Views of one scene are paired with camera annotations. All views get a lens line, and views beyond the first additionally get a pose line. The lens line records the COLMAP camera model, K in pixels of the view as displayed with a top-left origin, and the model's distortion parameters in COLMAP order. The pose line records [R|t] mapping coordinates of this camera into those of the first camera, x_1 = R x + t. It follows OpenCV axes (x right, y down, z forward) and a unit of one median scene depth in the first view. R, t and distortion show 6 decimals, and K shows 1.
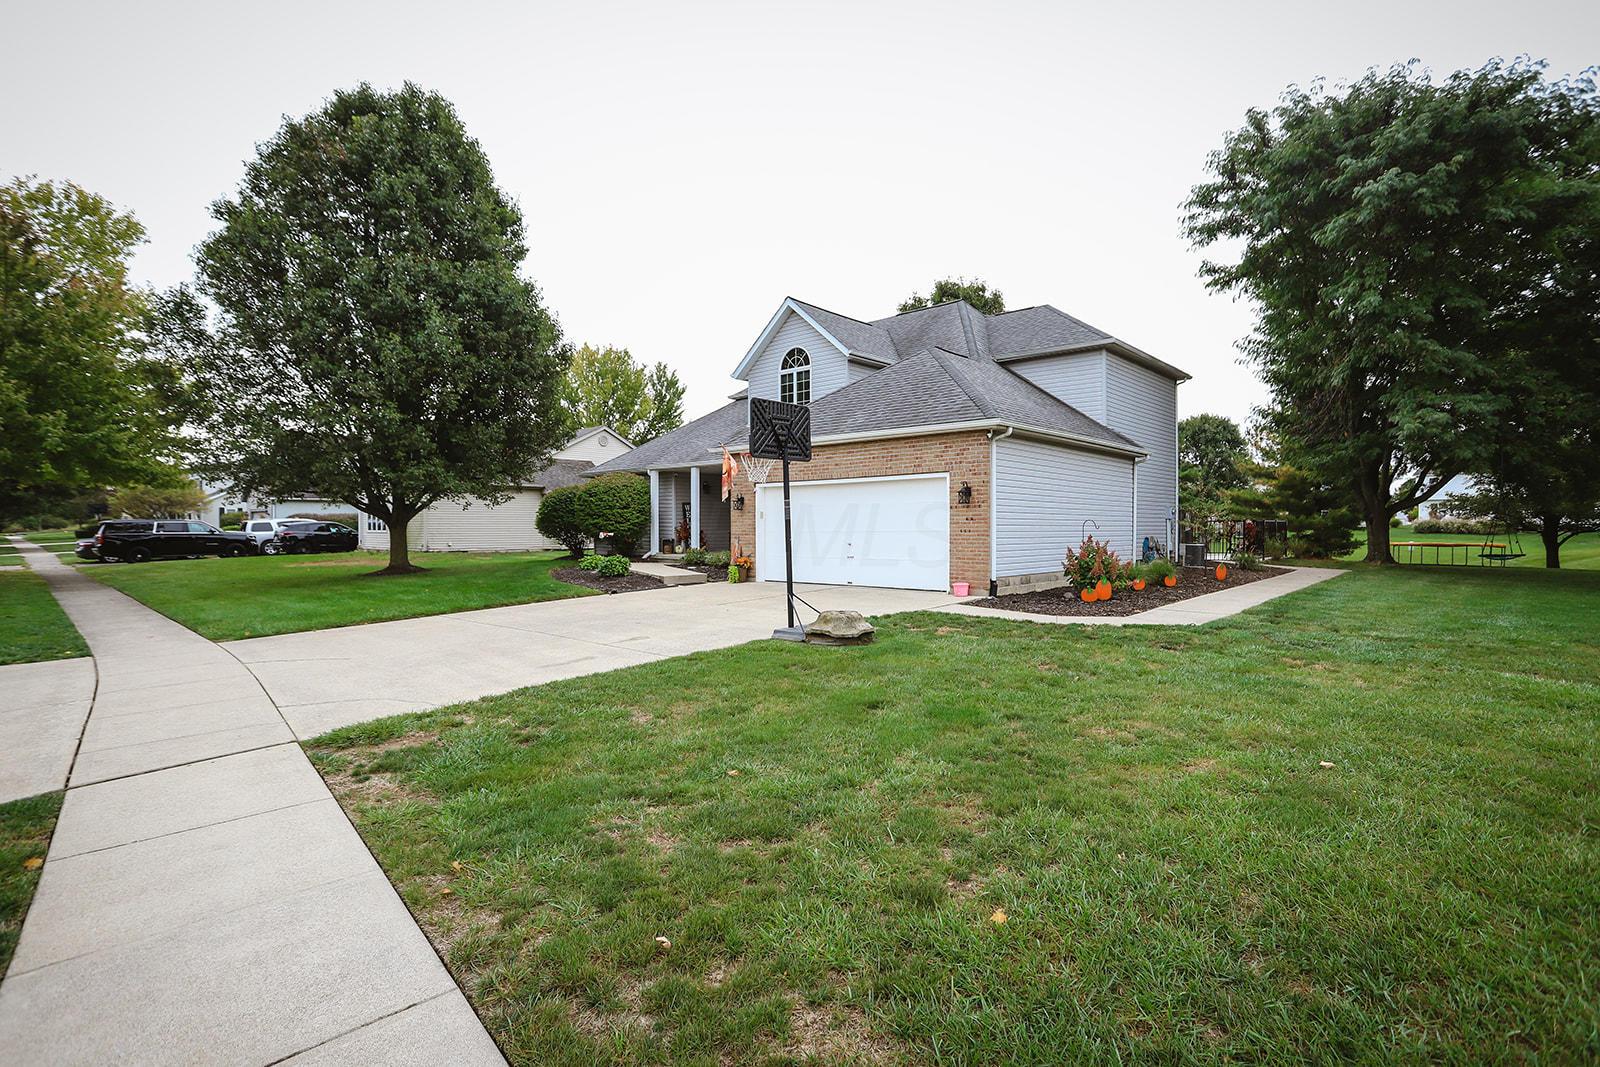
lens RADIAL K [[783.0, 0, 800.0], [0, 783.0, 533.5], [0, 0, 1]] dist [-0.069267, 0.040633]
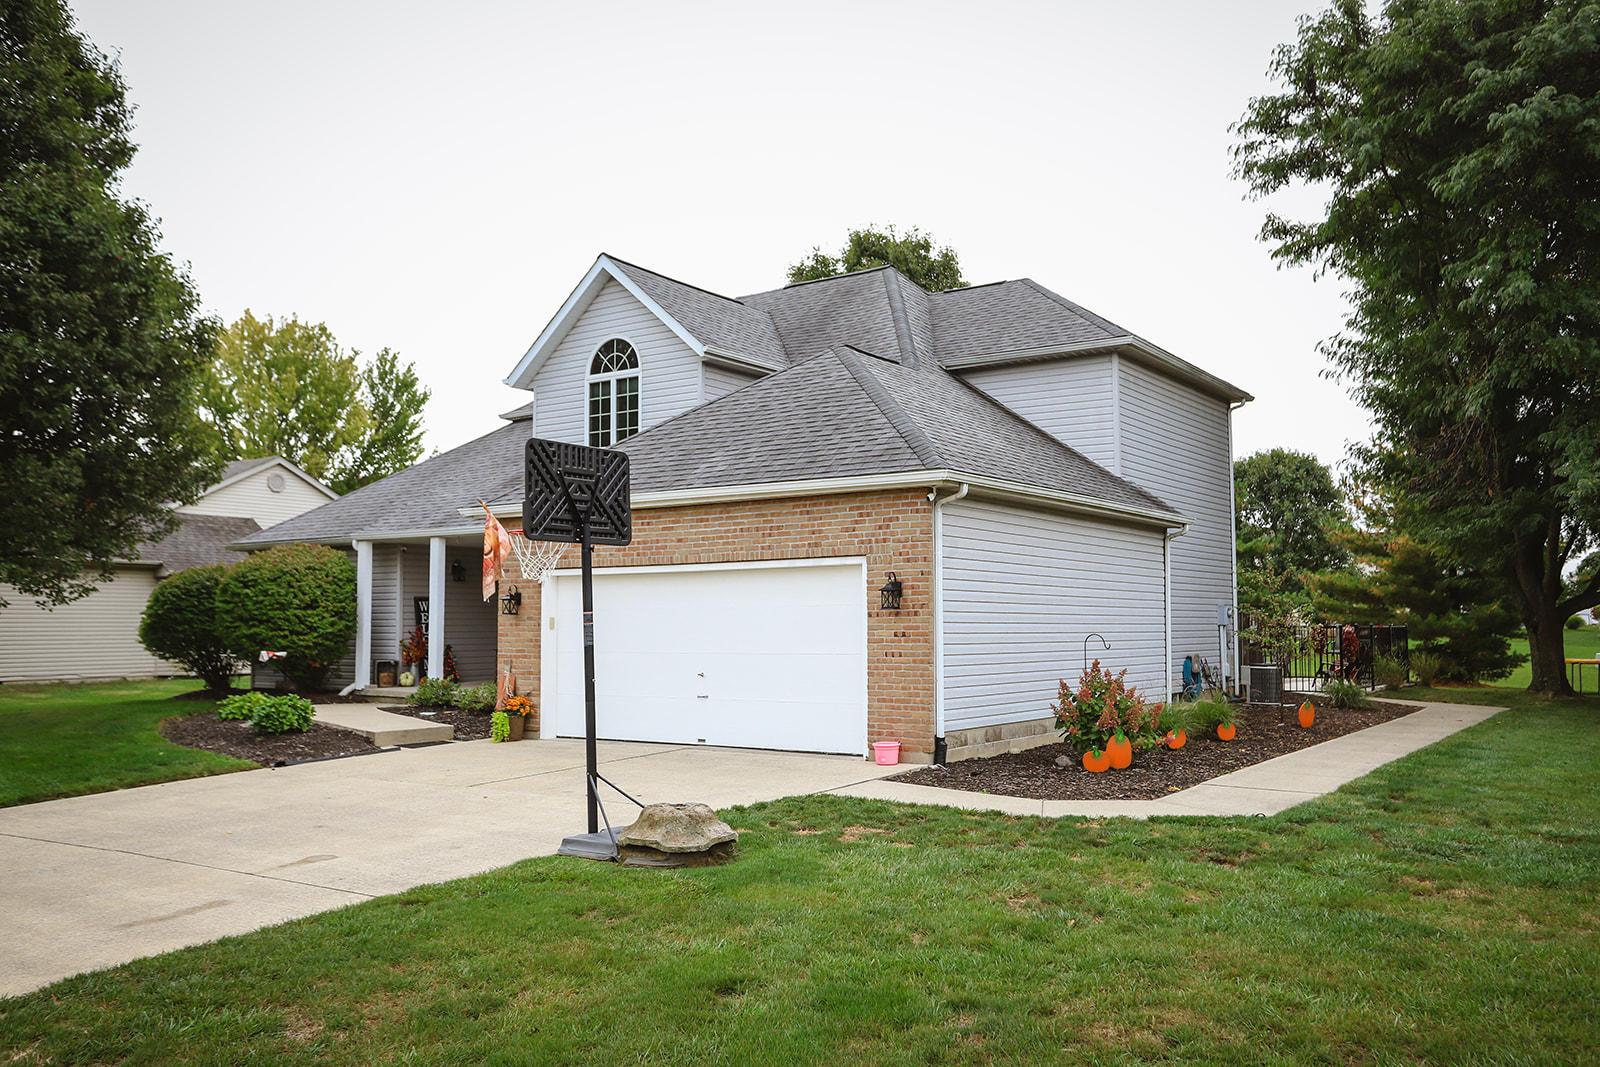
lens RADIAL K [[1310.7, 0, 810.1], [0, 1310.7, 534.5], [0, 0, 1]] dist [-0.004590, 0.045672]
pose [[0.990528, 0.007743, 0.137095, 0.006415], [0.002921, 0.996994, -0.077419, -0.011925], [-0.137283, 0.077086, 0.987528, 0.003826]]
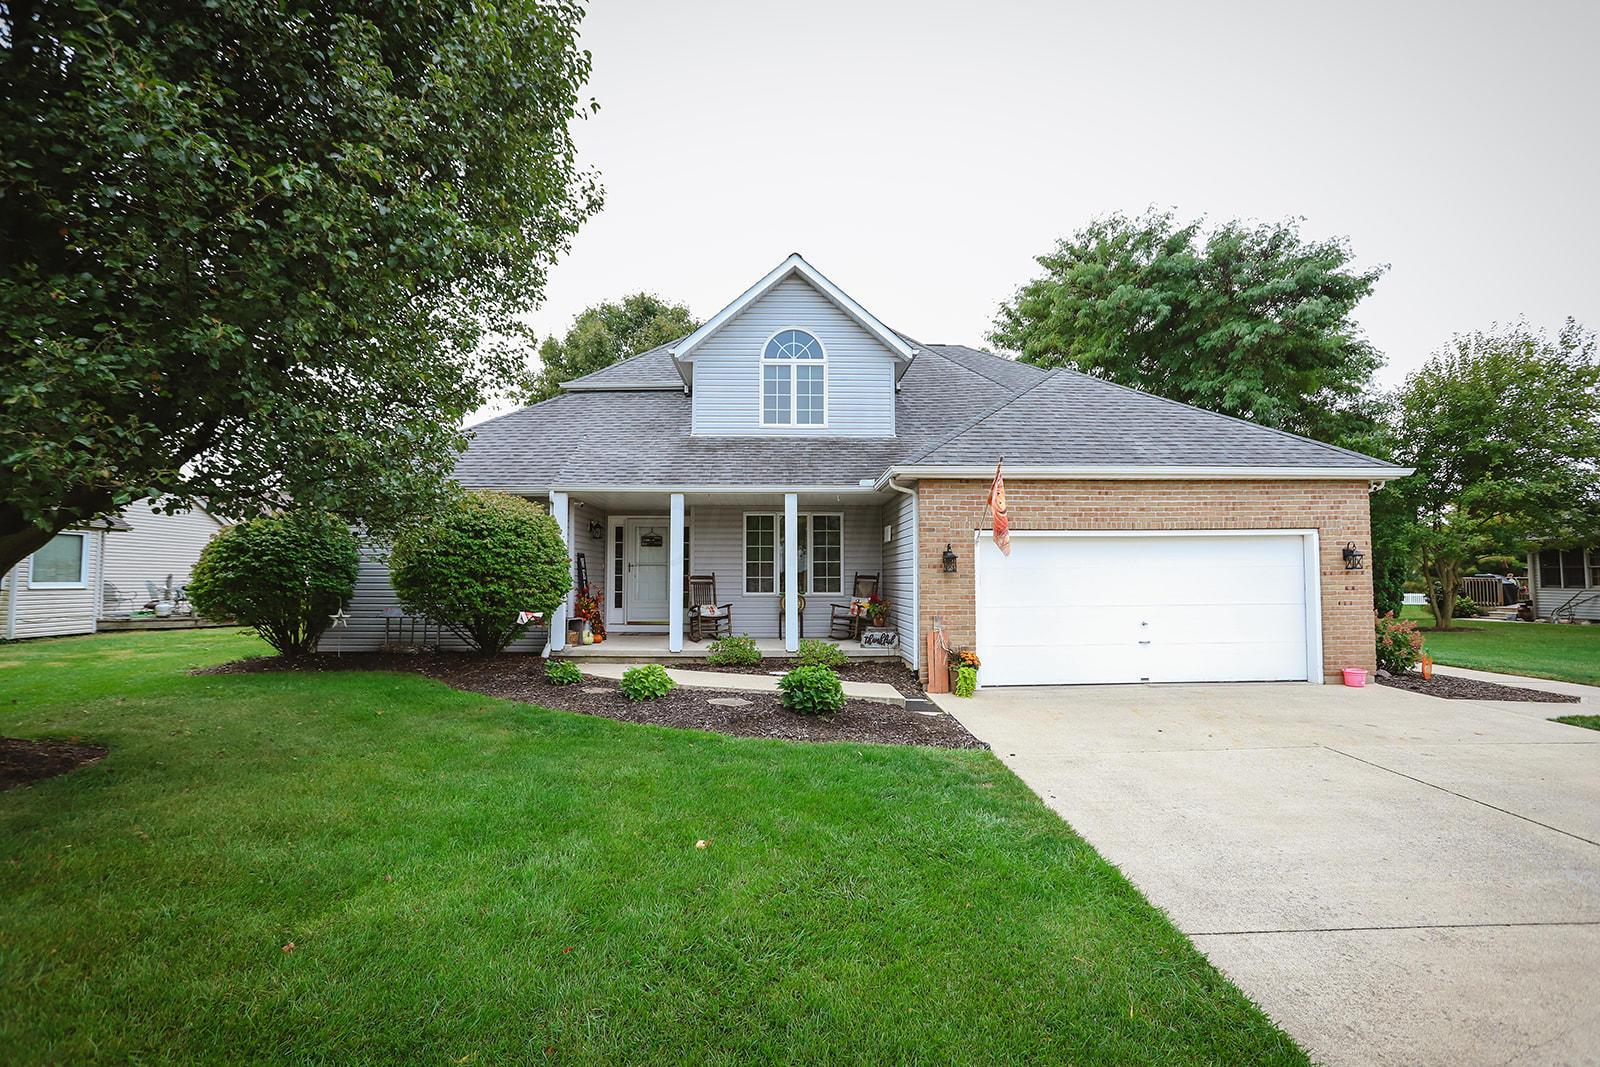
lens RADIAL K [[771.3, 0, 800.0], [0, 771.3, 533.5], [0, 0, 1]] dist [-0.063994, 0.035741]
pose [[0.715096, 0.039647, 0.697901, -0.499288], [0.006782, 0.997950, -0.063642, -0.020202], [-0.698993, 0.050244, 0.713361, 0.572060]]
